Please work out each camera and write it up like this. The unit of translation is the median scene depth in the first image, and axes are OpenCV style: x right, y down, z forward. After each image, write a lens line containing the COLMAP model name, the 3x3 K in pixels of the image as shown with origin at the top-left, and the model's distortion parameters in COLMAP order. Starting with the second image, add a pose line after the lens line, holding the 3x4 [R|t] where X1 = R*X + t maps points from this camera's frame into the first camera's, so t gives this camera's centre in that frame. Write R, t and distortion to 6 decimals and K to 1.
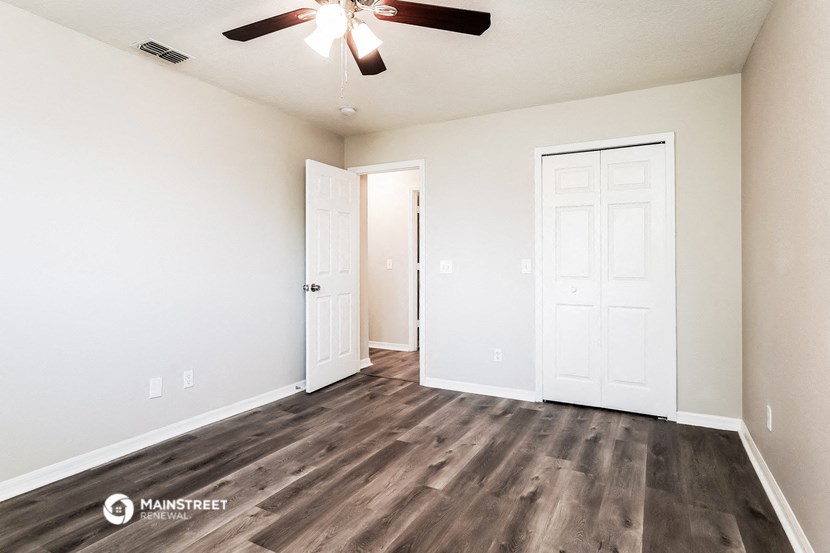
lens RADIAL K [[451.9, 0, 415.0], [0, 451.9, 276.5], [0, 0, 1]] dist [-0.001375, -0.000268]
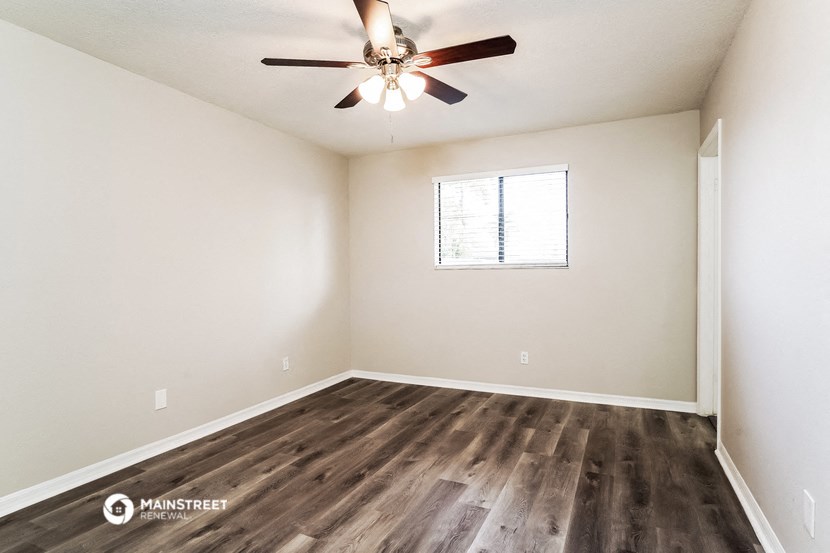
lens RADIAL K [[451.9, 0, 415.0], [0, 451.9, 276.5], [0, 0, 1]] dist [-0.001375, -0.000268]
pose [[-0.998452, 0.014179, -0.053790, -0.132268], [0.011916, 0.999040, 0.042157, -0.067659], [0.054336, 0.041451, -0.997662, 1.972029]]
